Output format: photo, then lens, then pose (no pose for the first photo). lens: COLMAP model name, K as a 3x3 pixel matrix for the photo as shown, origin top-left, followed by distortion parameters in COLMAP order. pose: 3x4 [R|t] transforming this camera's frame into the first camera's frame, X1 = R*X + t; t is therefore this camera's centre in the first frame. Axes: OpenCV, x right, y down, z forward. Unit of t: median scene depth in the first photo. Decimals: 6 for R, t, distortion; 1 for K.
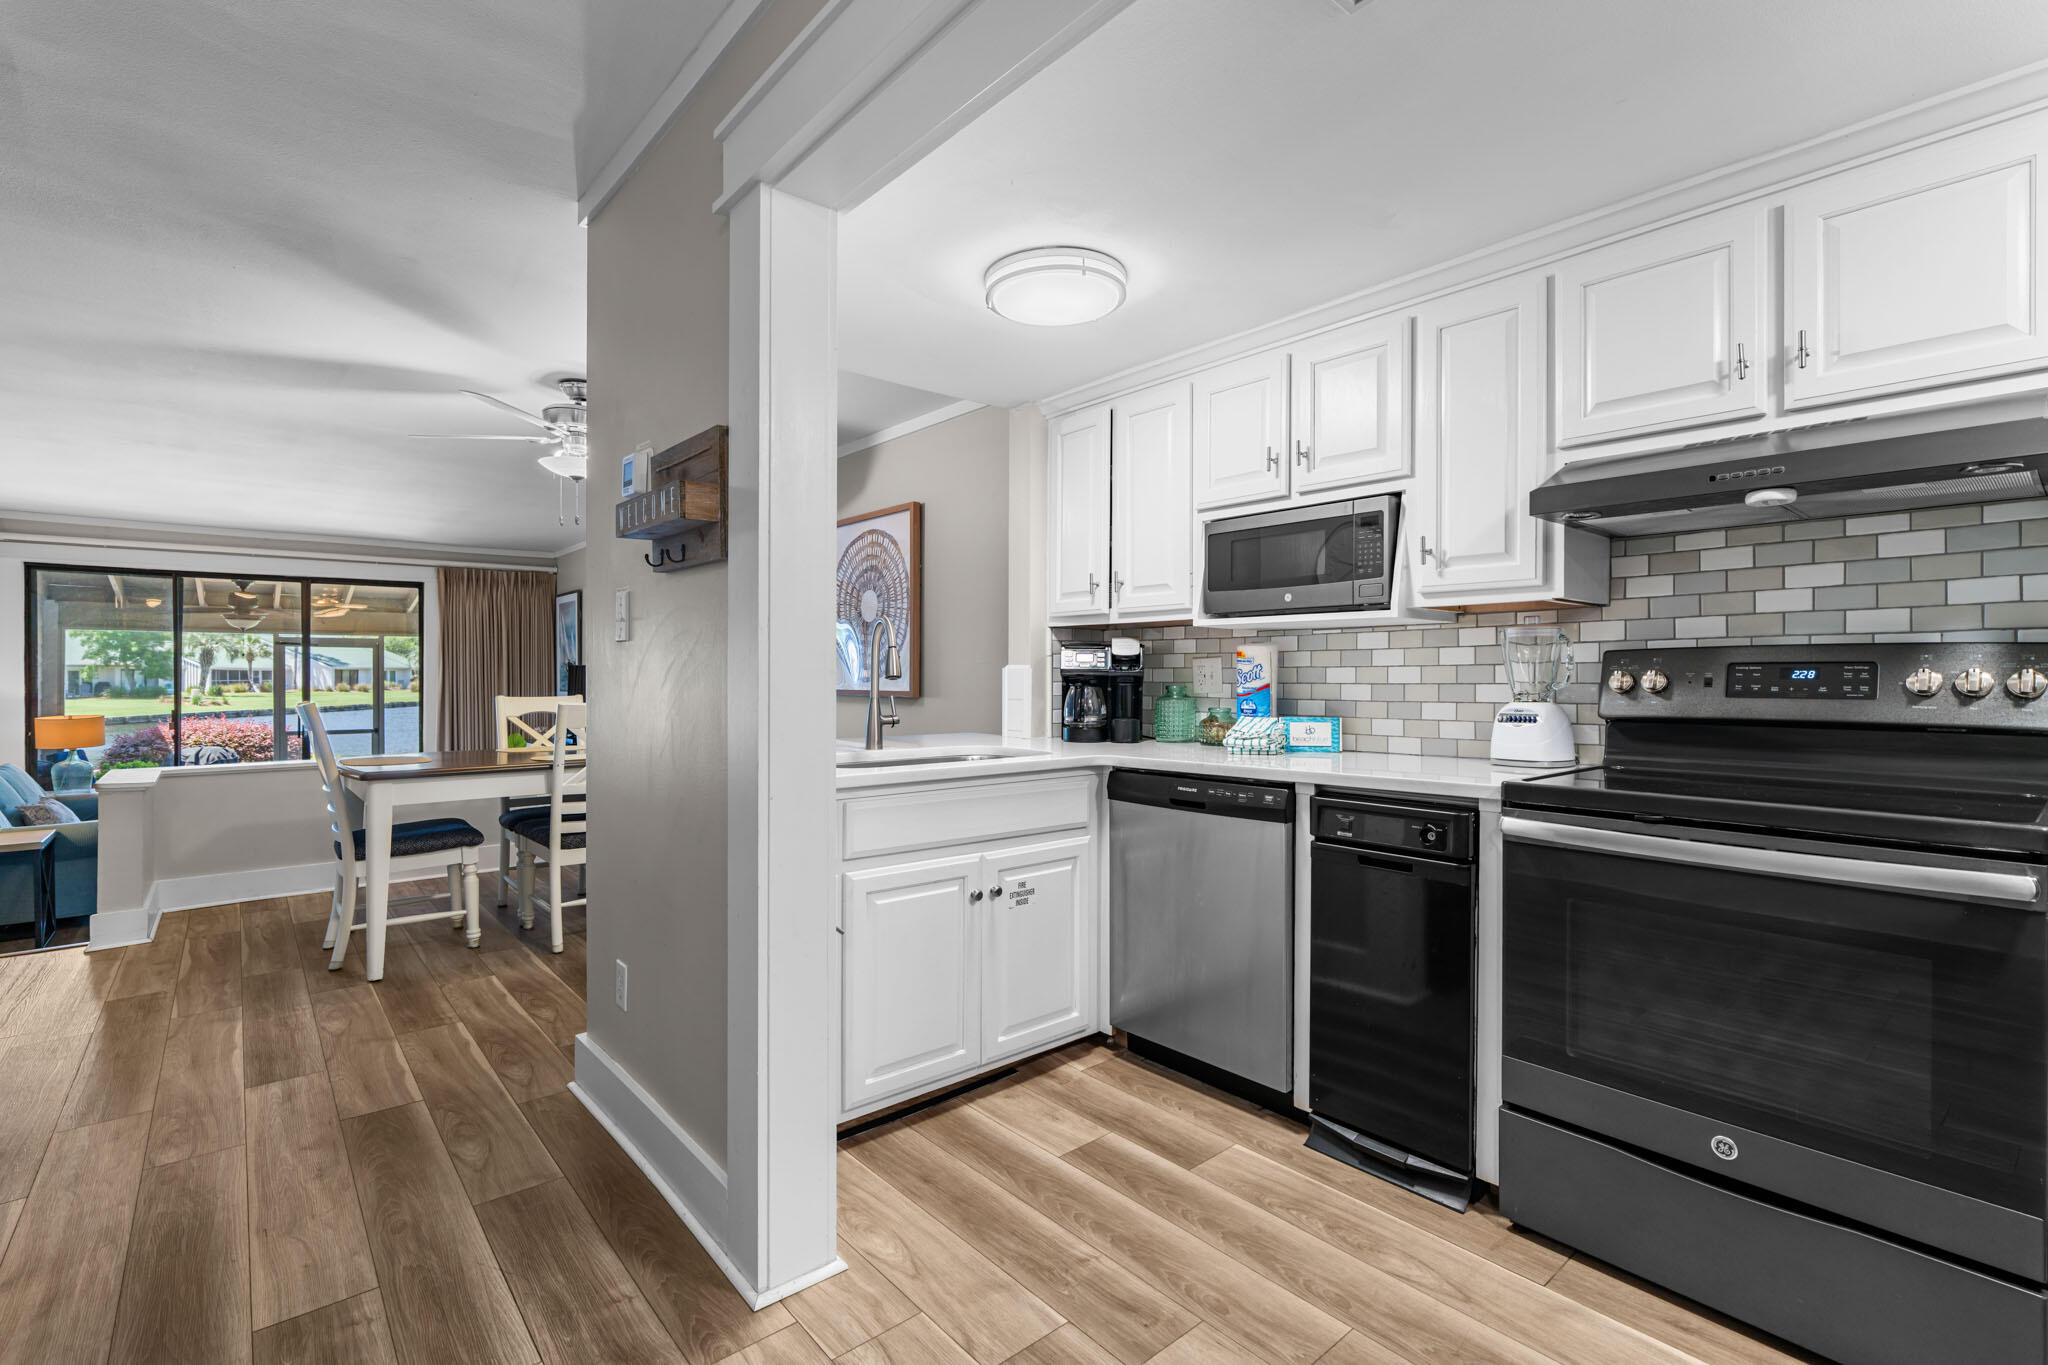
lens RADIAL K [[932.1, 0, 1023.5], [0, 932.1, 674.8], [0, 0, 1]] dist [-0.008224, 0.003267]
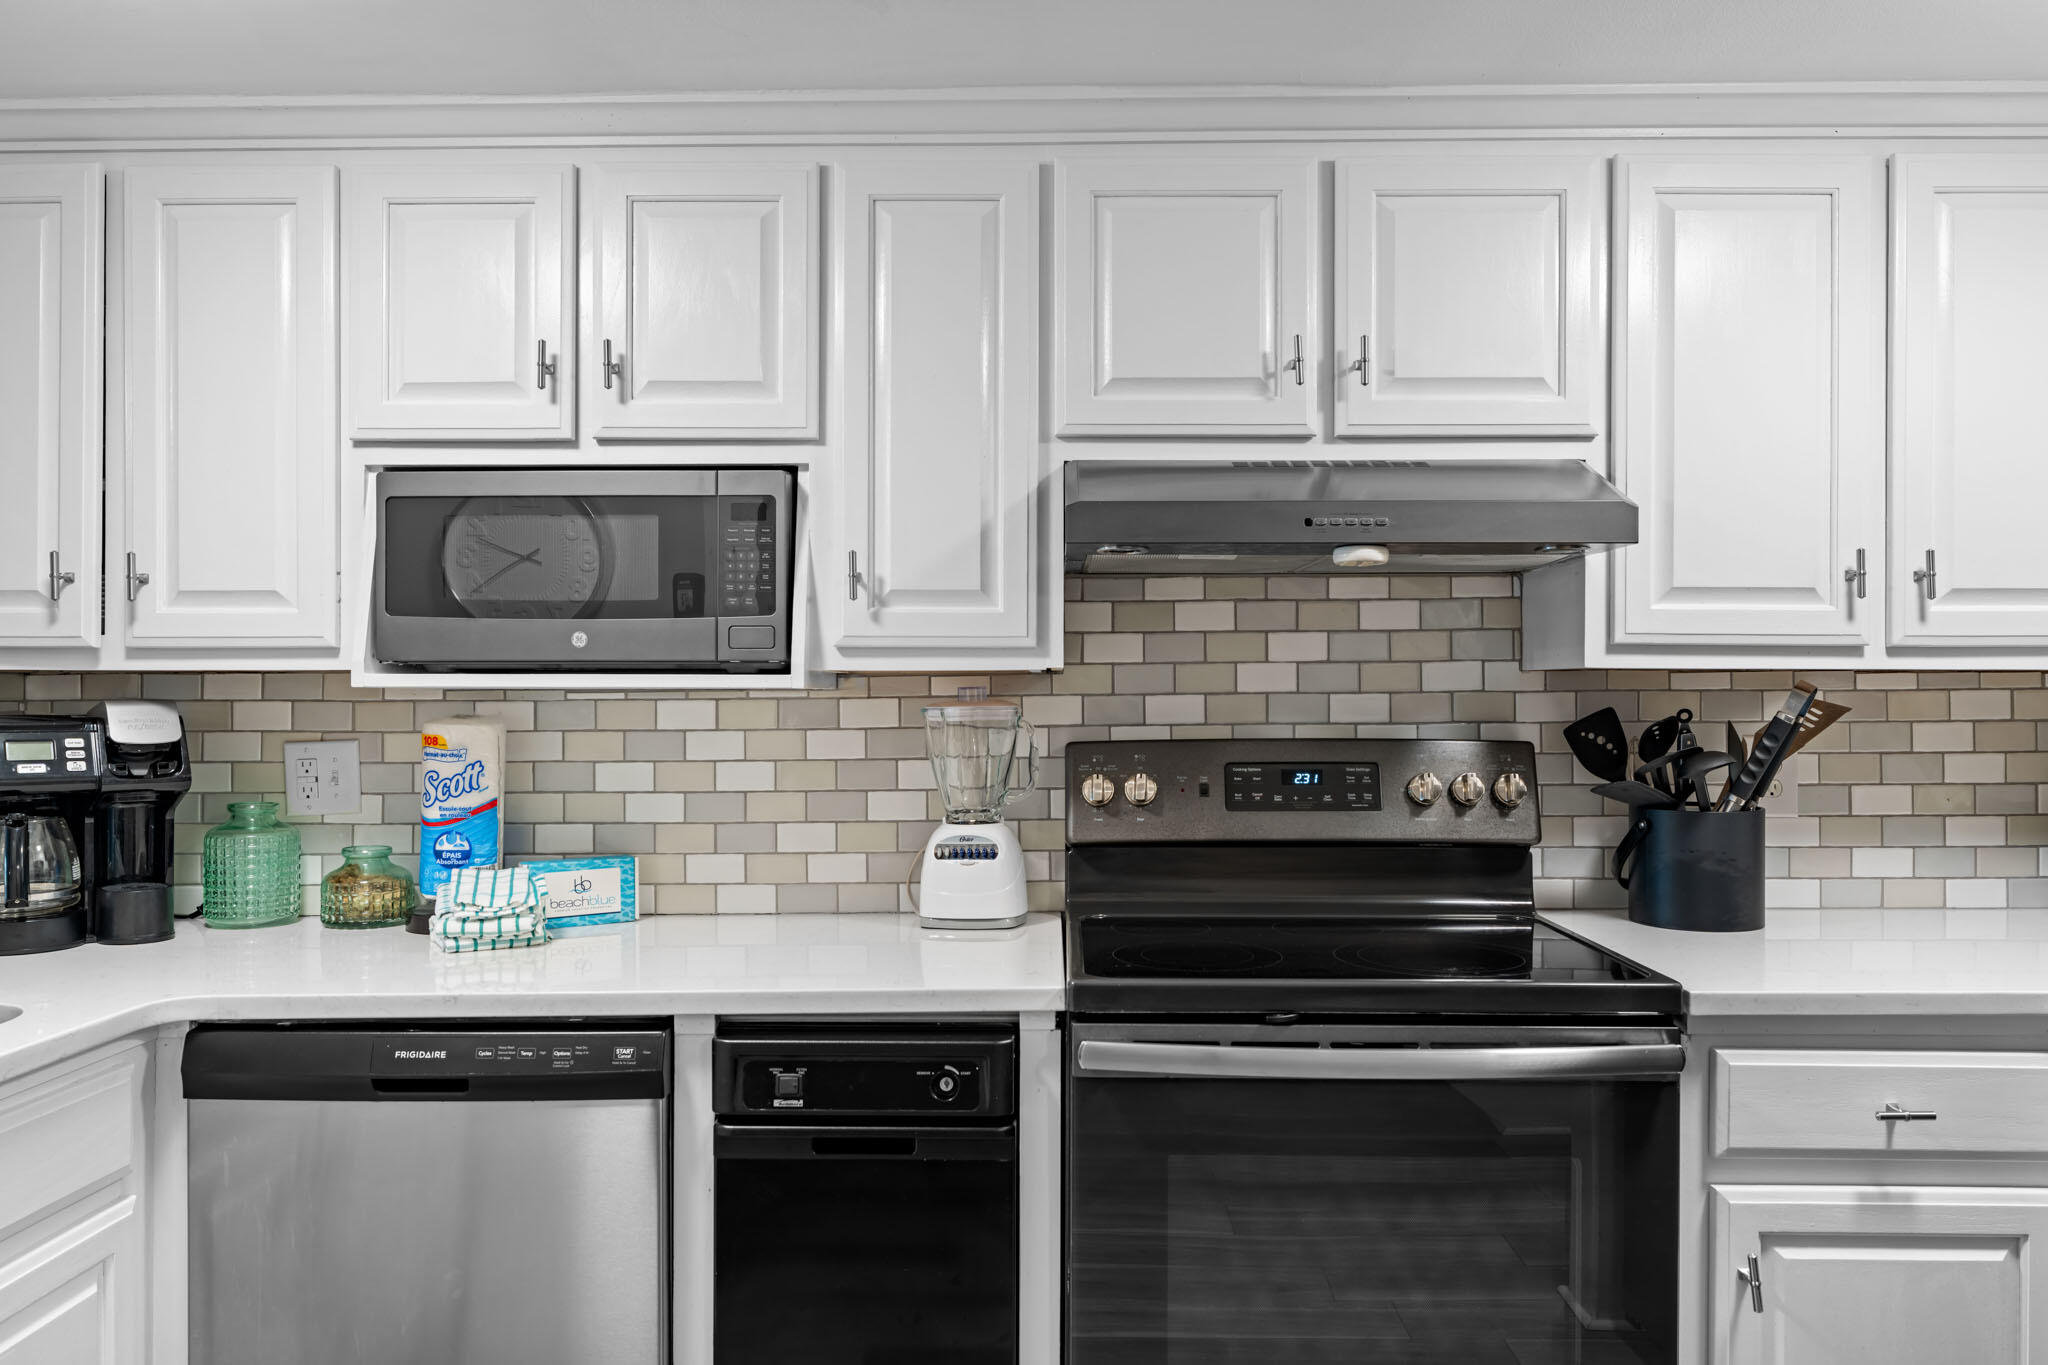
lens RADIAL K [[1502.8, 0, 1030.6], [0, 1502.8, 688.3], [0, 0, 1]] dist [0.003268, -0.001272]
pose [[0.662151, -0.002015, 0.749368, -0.112518], [0.001340, 0.999998, 0.001505, -0.036698], [-0.749369, 0.000008, 0.662153, 0.168159]]
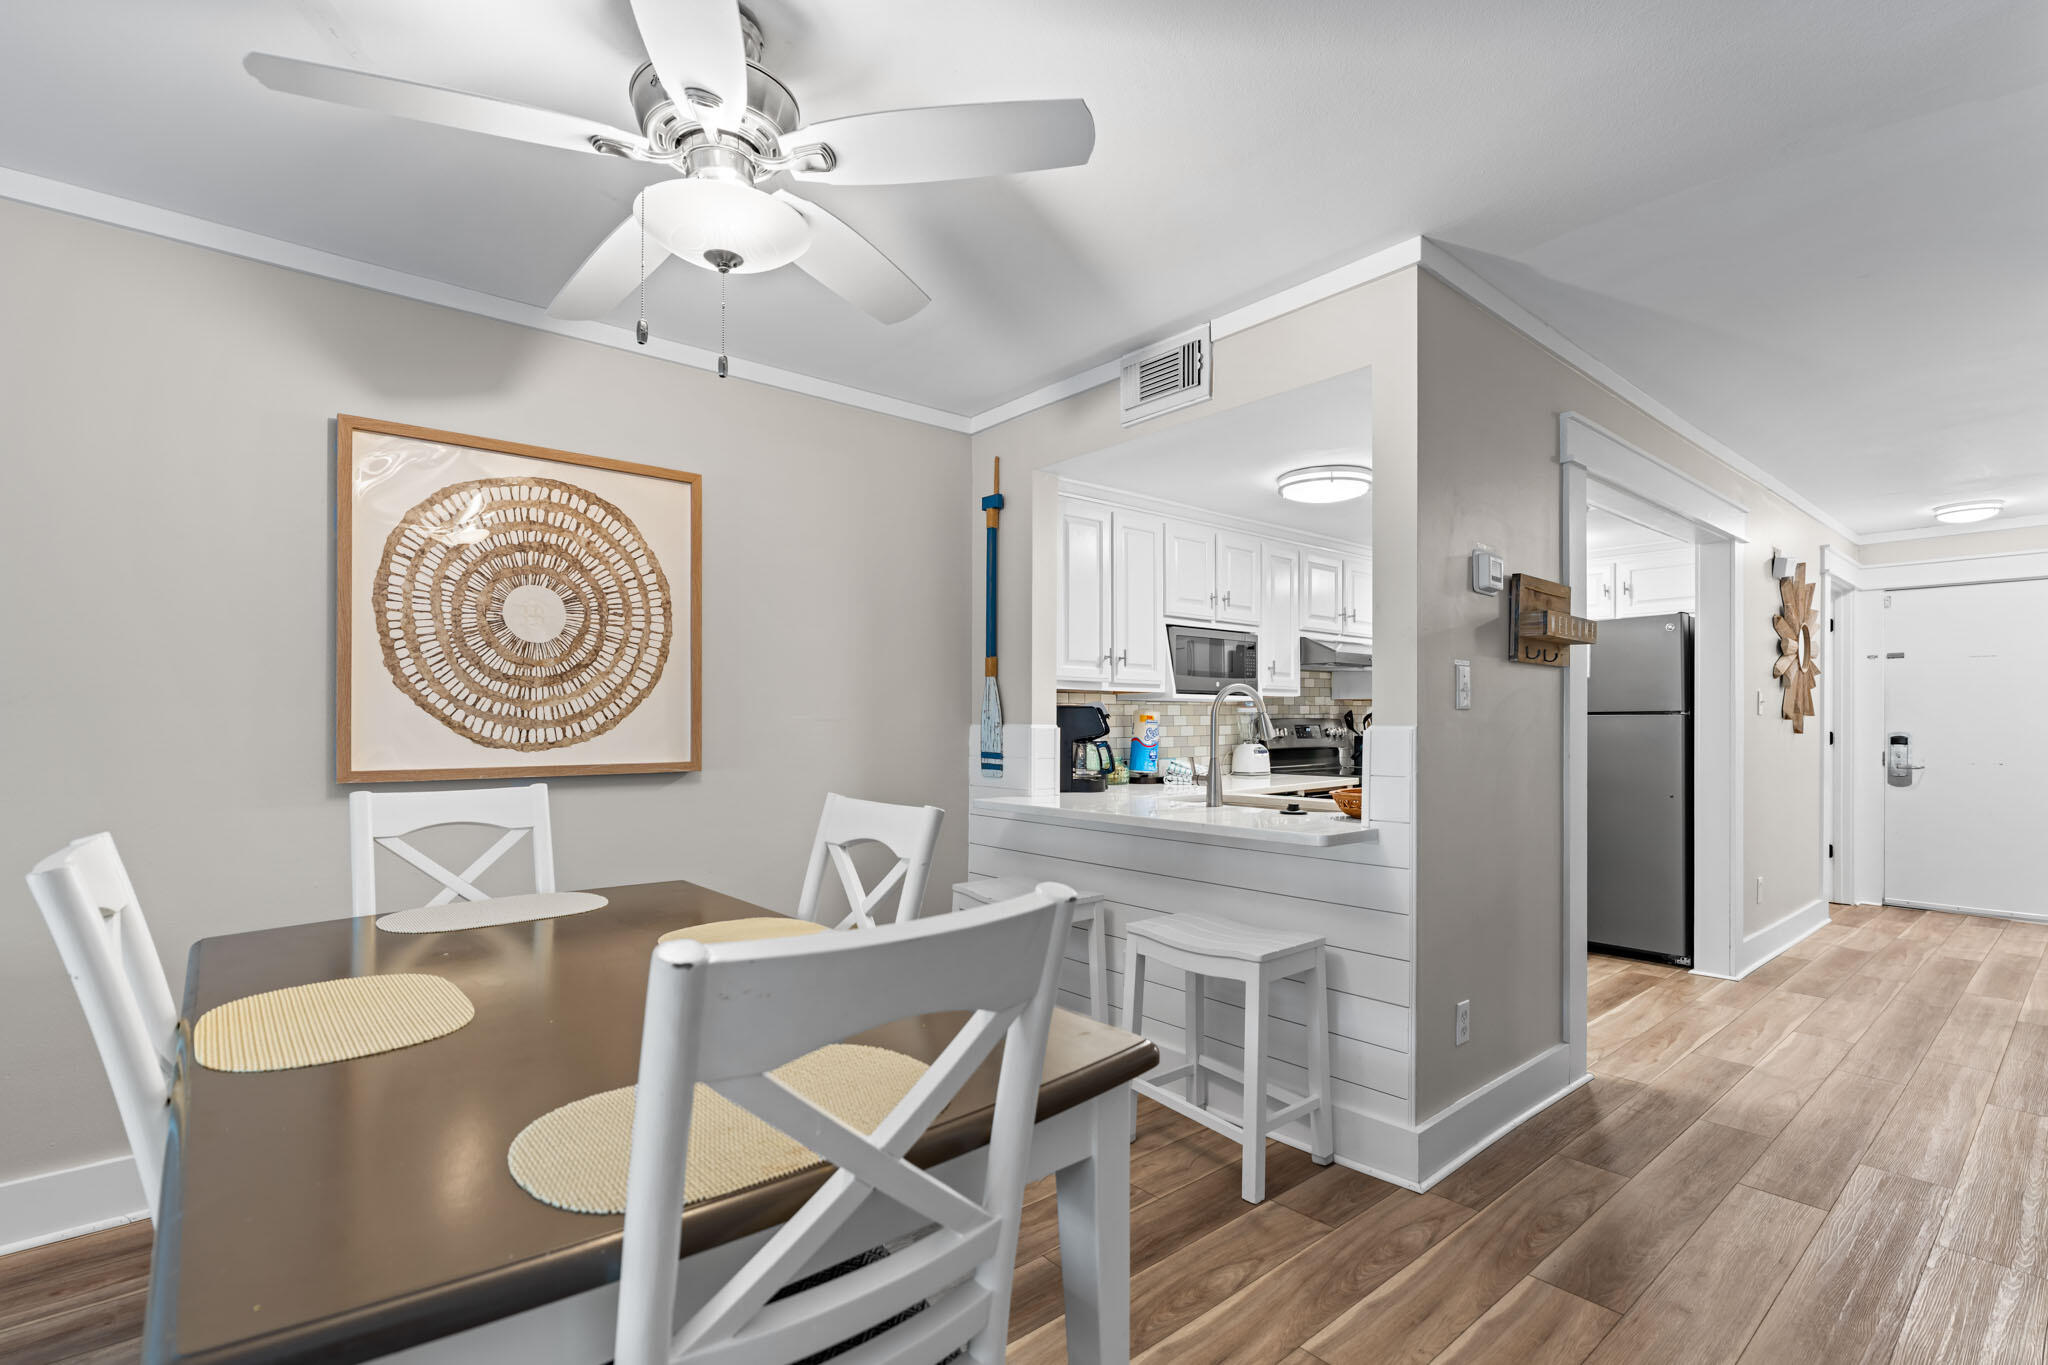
lens RADIAL K [[932.1, 0, 1021.3], [0, 932.1, 714.5], [0, 0, 1]] dist [-0.008224, 0.003267]
pose [[0.008920, 0.005253, 0.999946, -0.871271], [-0.001635, 0.999985, -0.005238, -0.013610], [-0.999959, -0.001588, 0.008929, 0.856772]]
